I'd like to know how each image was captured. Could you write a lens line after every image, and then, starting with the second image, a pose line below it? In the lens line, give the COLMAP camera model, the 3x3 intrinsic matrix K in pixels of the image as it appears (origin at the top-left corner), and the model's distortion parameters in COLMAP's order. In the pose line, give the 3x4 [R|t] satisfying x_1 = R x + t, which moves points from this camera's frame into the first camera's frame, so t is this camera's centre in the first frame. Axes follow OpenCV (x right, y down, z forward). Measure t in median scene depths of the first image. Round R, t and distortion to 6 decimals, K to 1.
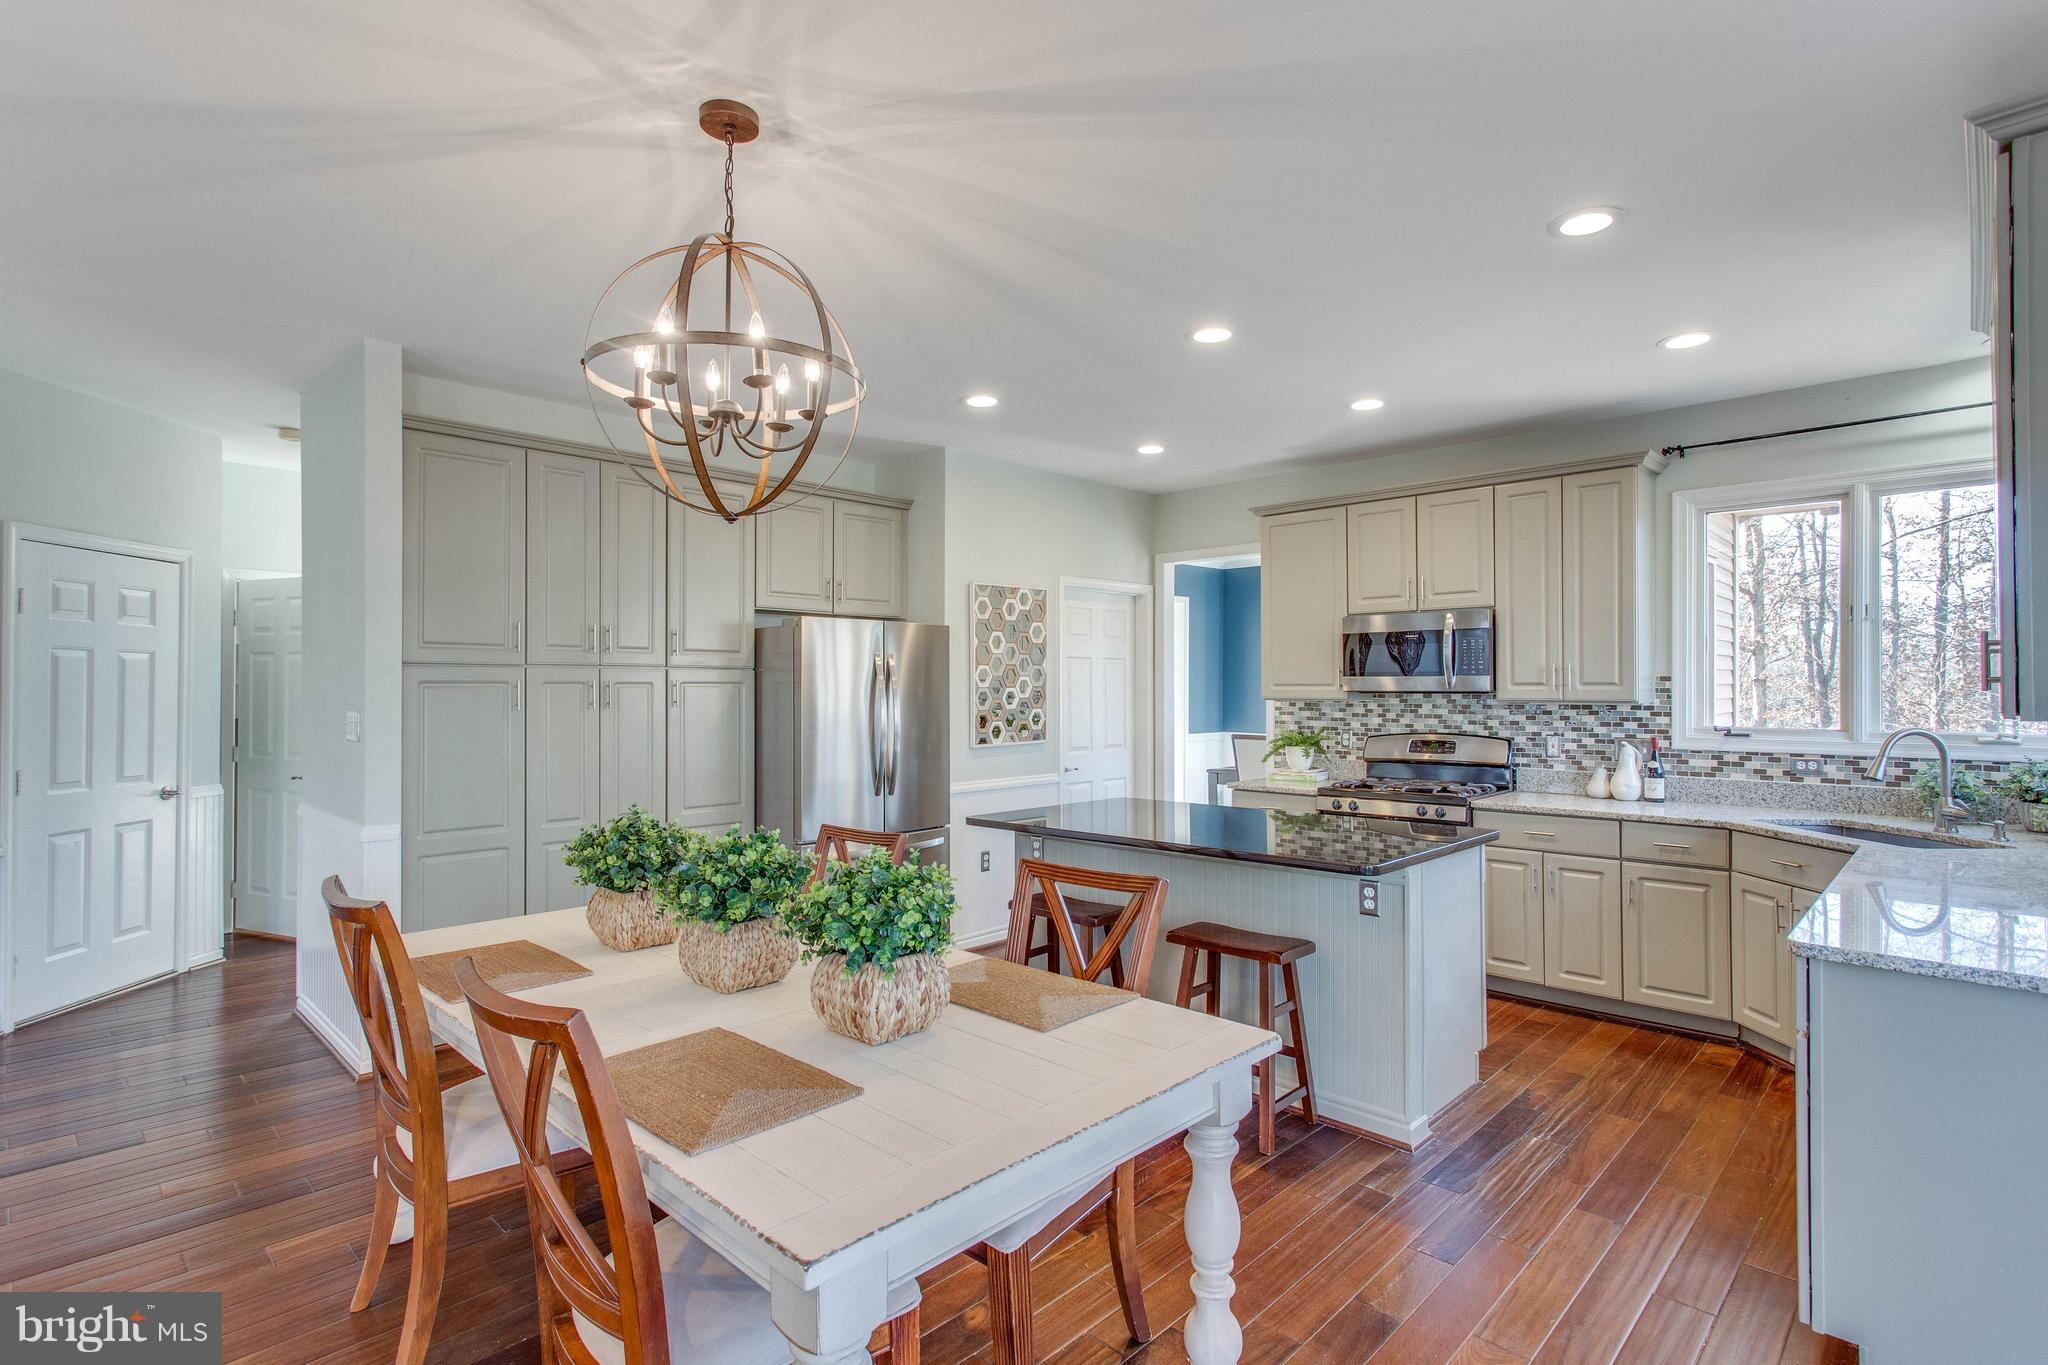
lens RADIAL K [[993.8, 0, 1045.5], [0, 993.8, 680.7], [0, 0, 1]] dist [0.005115, 0.001762]
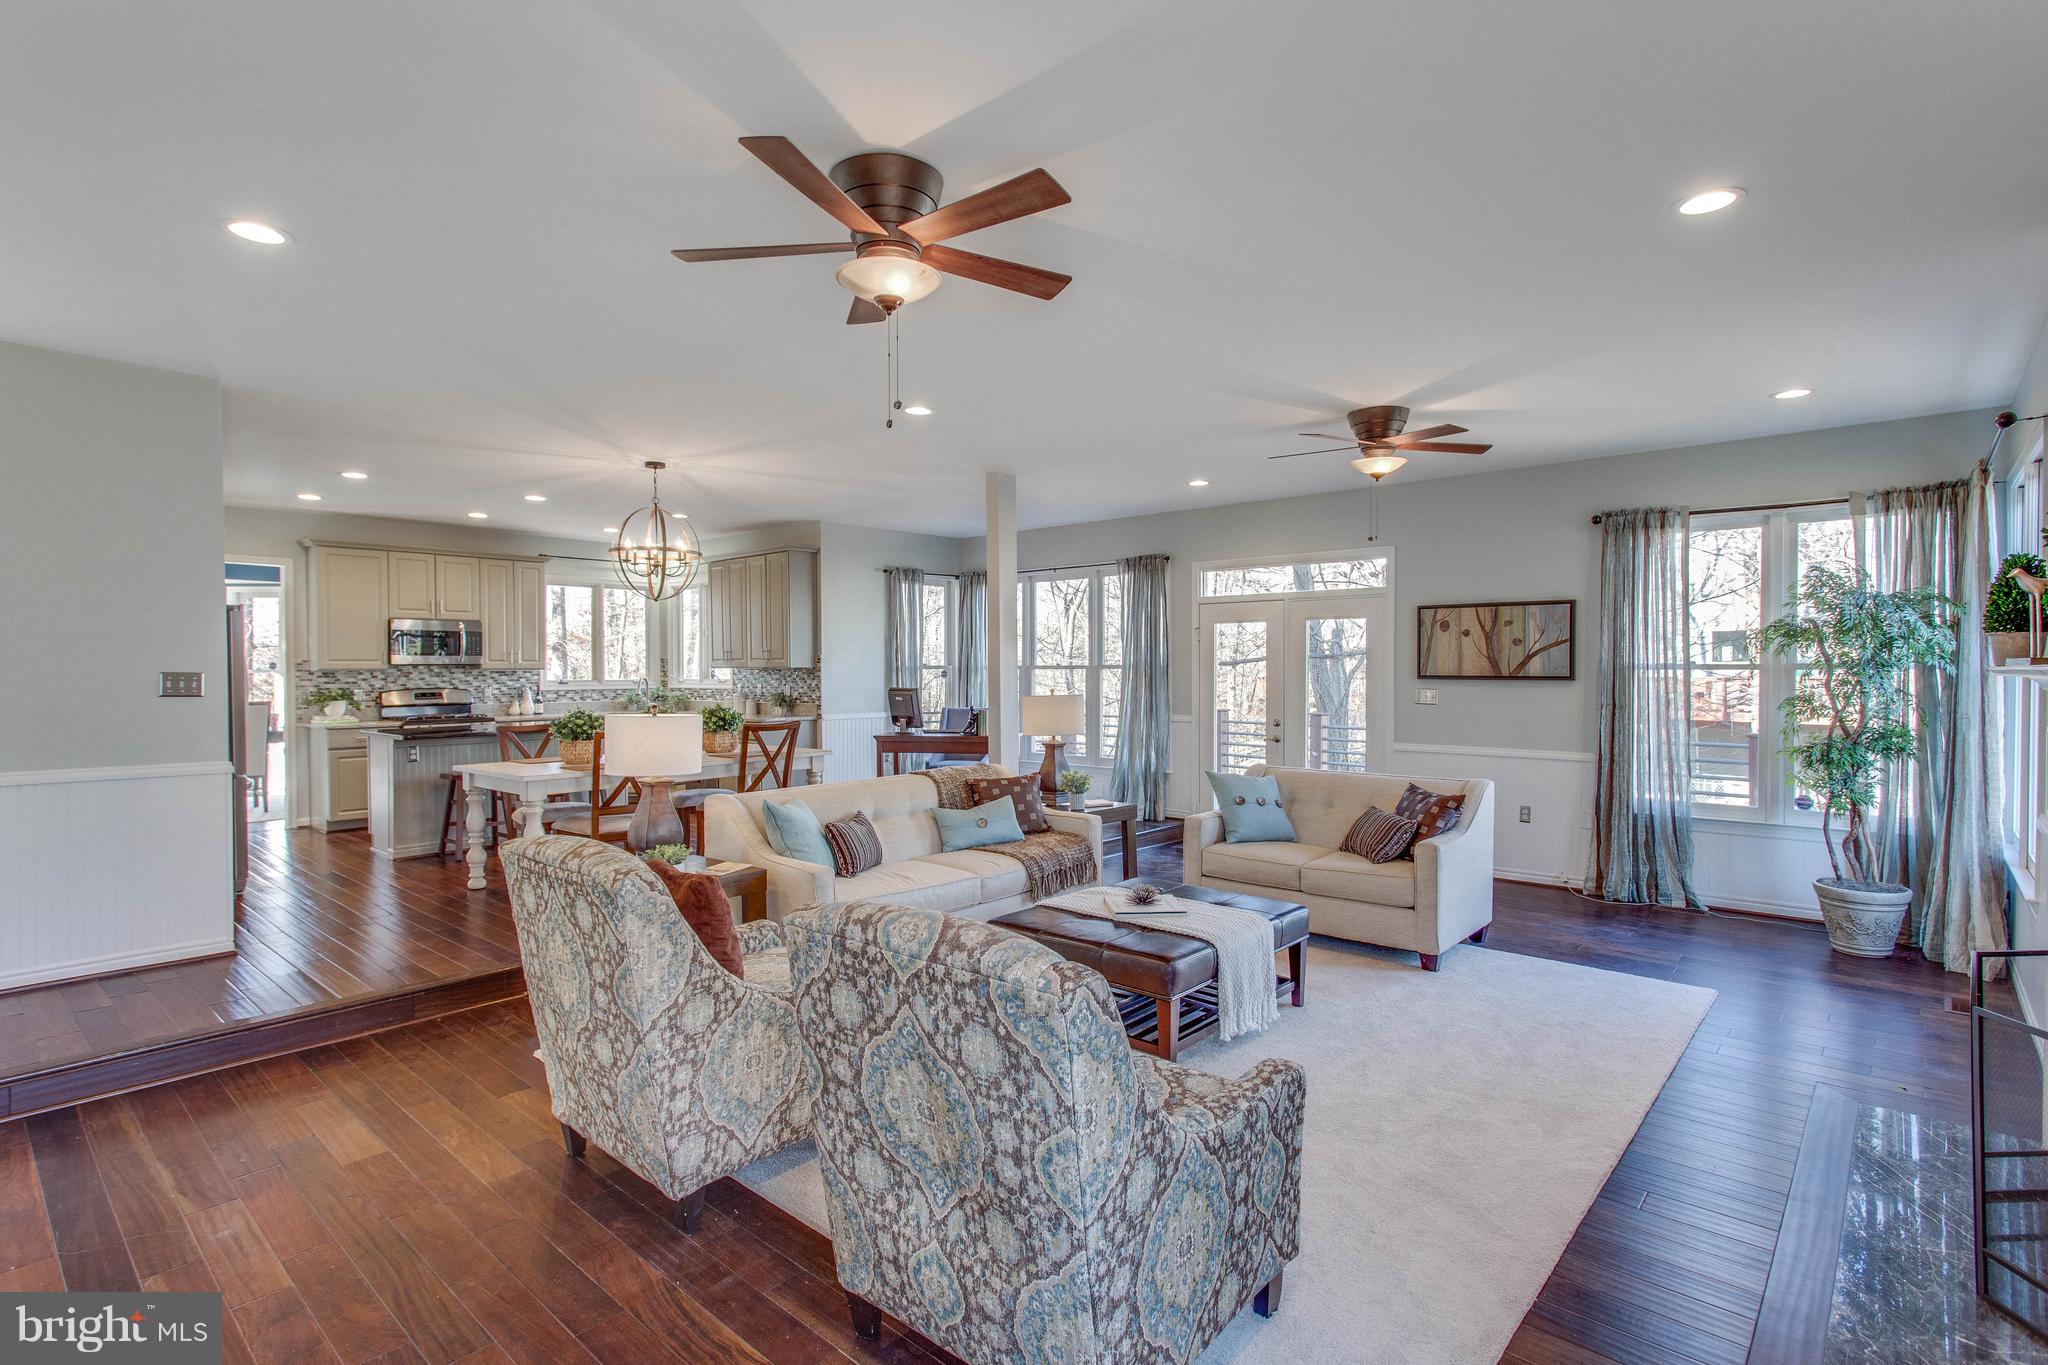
lens RADIAL K [[993.8, 0, 1020.3], [0, 993.8, 682.9], [0, 0, 1]] dist [0.005115, 0.001762]
pose [[-0.019699, -0.018425, 0.999636, -1.590868], [-0.004356, 0.999822, 0.018342, 0.007092], [-0.999796, -0.003993, -0.019776, -0.022310]]
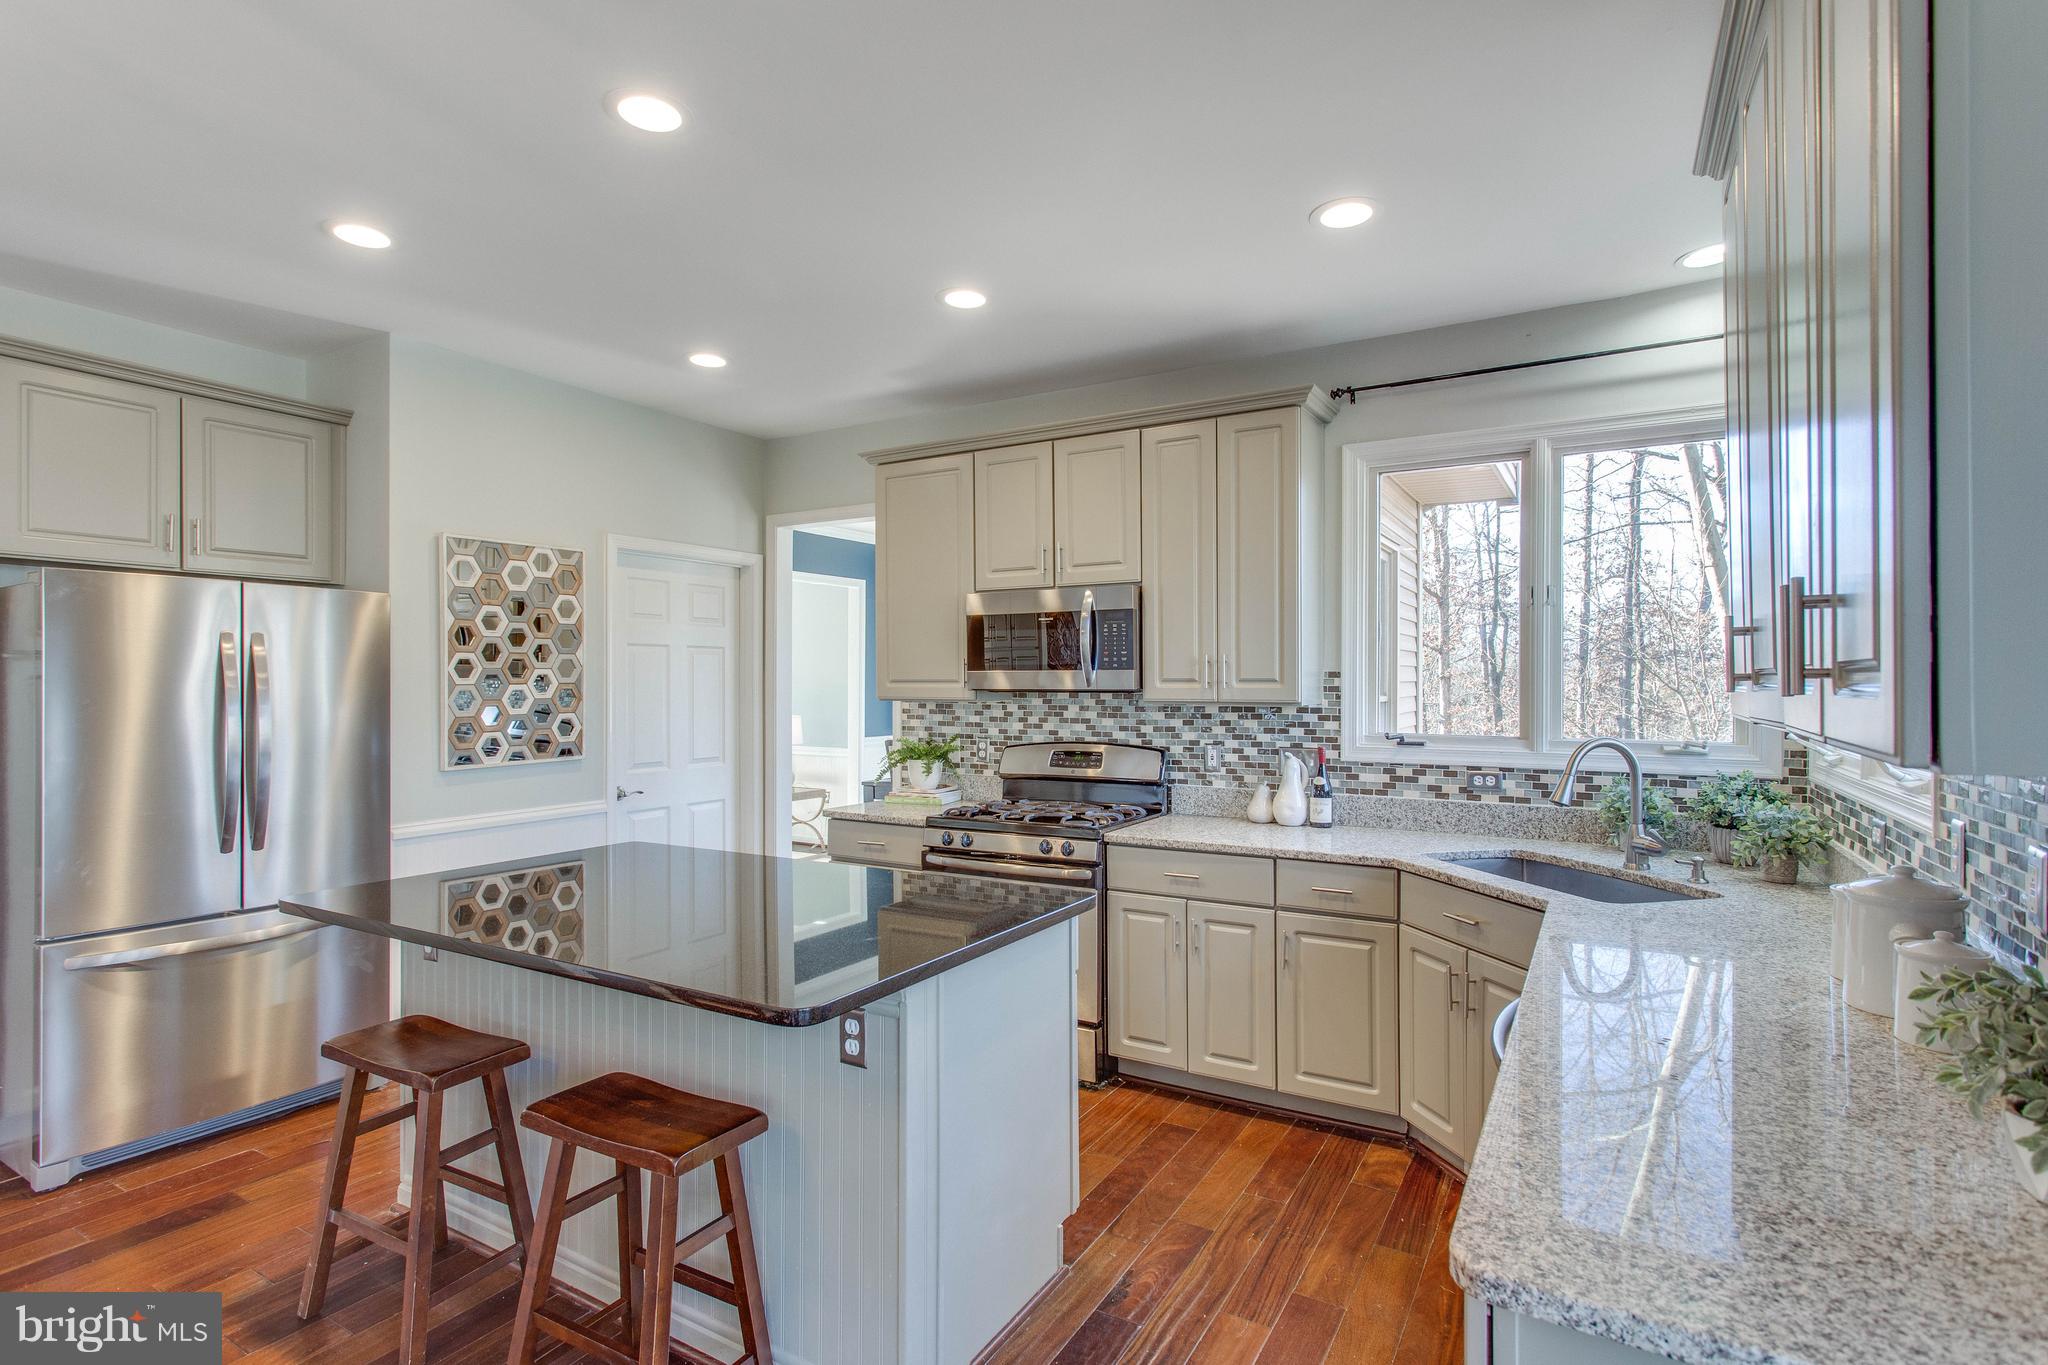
lens RADIAL K [[993.8, 0, 1032.5], [0, 993.8, 680.6], [0, 0, 1]] dist [0.005115, 0.001762]
pose [[0.974359, 0.001931, 0.224990, 0.198632], [-0.002717, 0.999991, 0.003184, 0.000940], [-0.224981, -0.003714, 0.974356, 0.262593]]
